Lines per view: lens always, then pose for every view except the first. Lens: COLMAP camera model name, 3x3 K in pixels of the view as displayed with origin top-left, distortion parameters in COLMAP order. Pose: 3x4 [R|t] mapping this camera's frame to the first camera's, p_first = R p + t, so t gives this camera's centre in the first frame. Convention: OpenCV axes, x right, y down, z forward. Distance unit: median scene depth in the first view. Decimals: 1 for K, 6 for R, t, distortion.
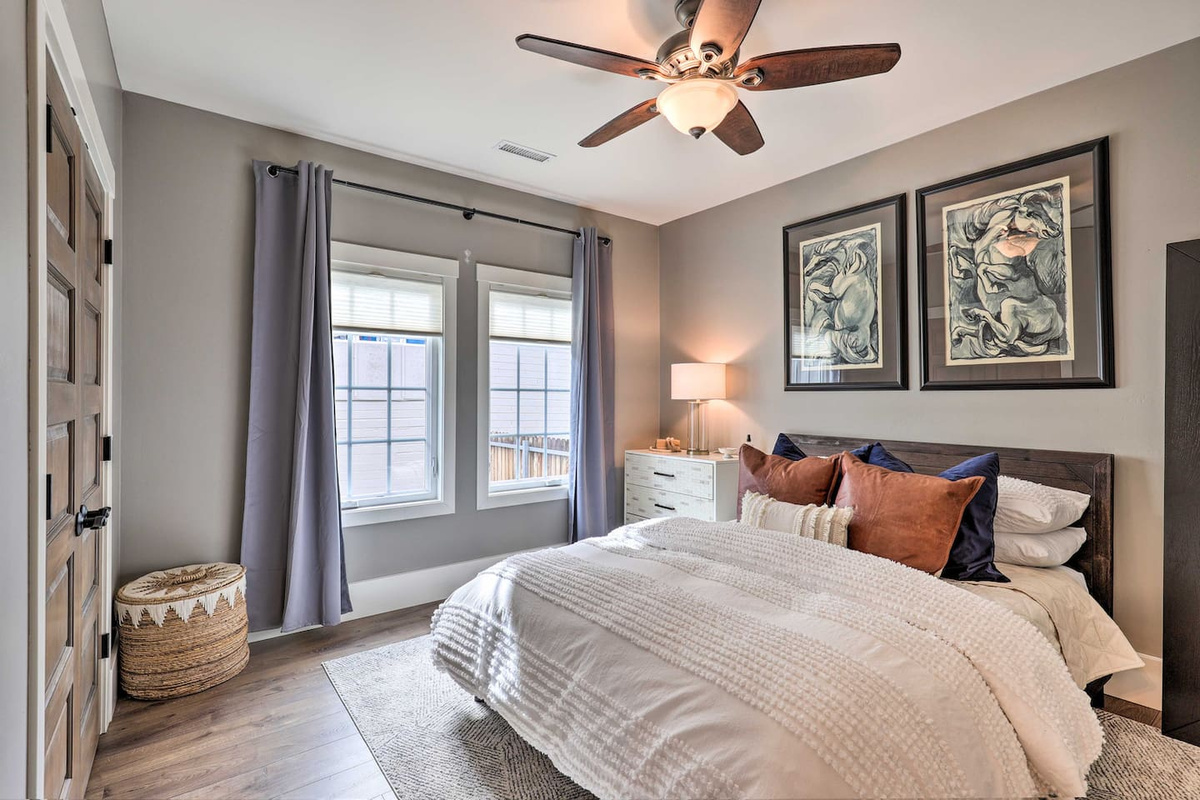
lens RADIAL K [[542.8, 0, 600.0], [0, 542.8, 400.0], [0, 0, 1]] dist [0.000065, -0.000042]
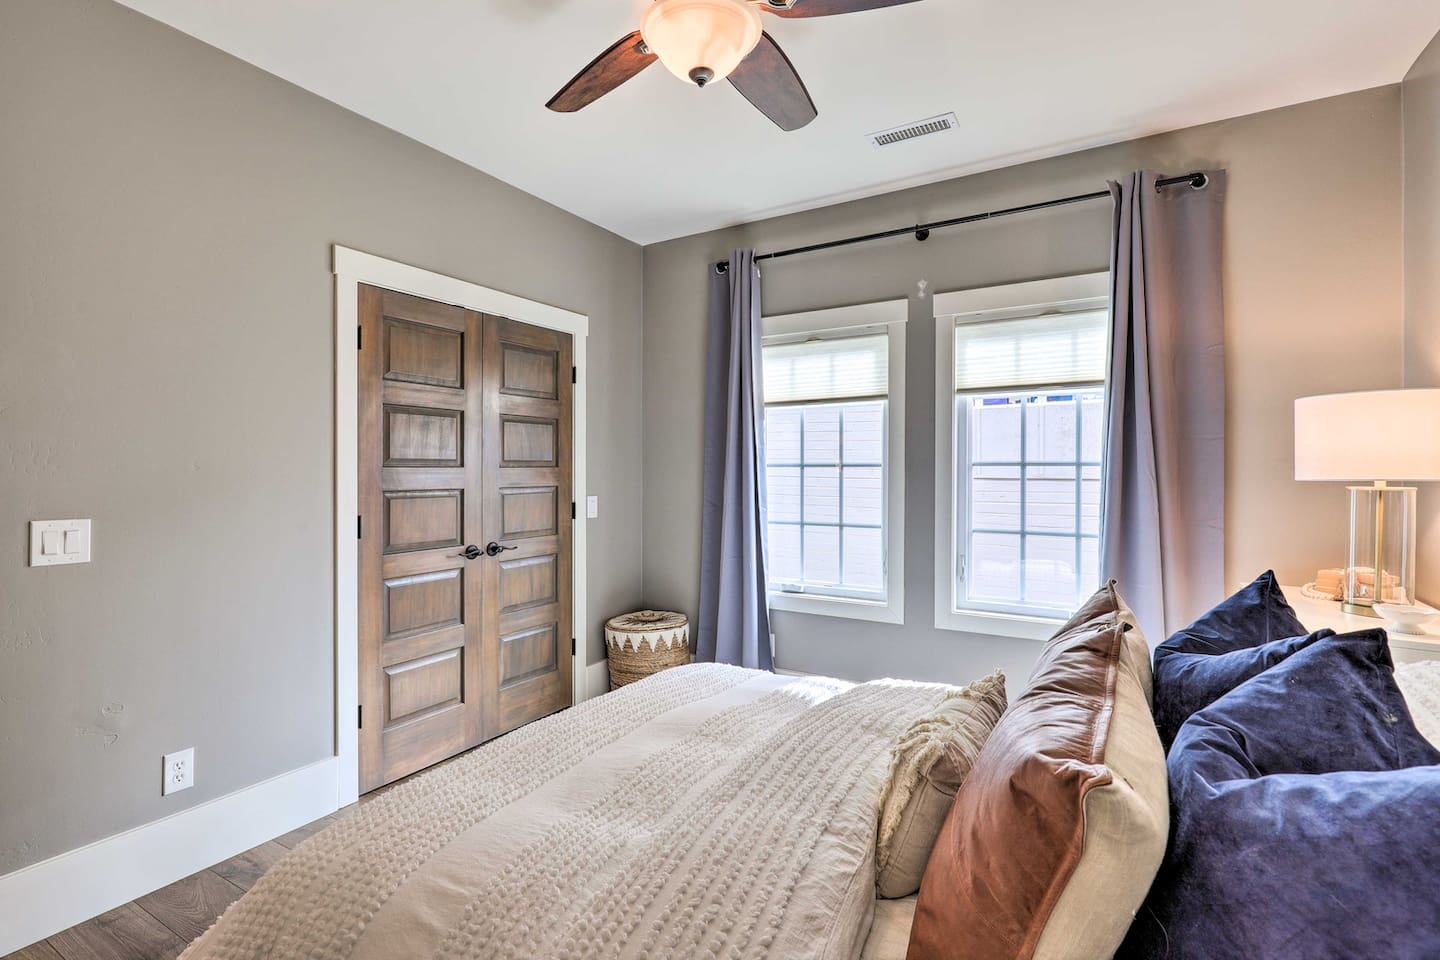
lens RADIAL K [[685.0, 0, 734.3], [0, 685.0, 473.7], [0, 0, 1]] dist [0.001902, 0.000092]
pose [[0.378753, 0.000094, -0.925498, 0.549108], [-0.006713, 0.999974, -0.002645, -0.002705], [0.925474, 0.007215, 0.378744, 0.403499]]
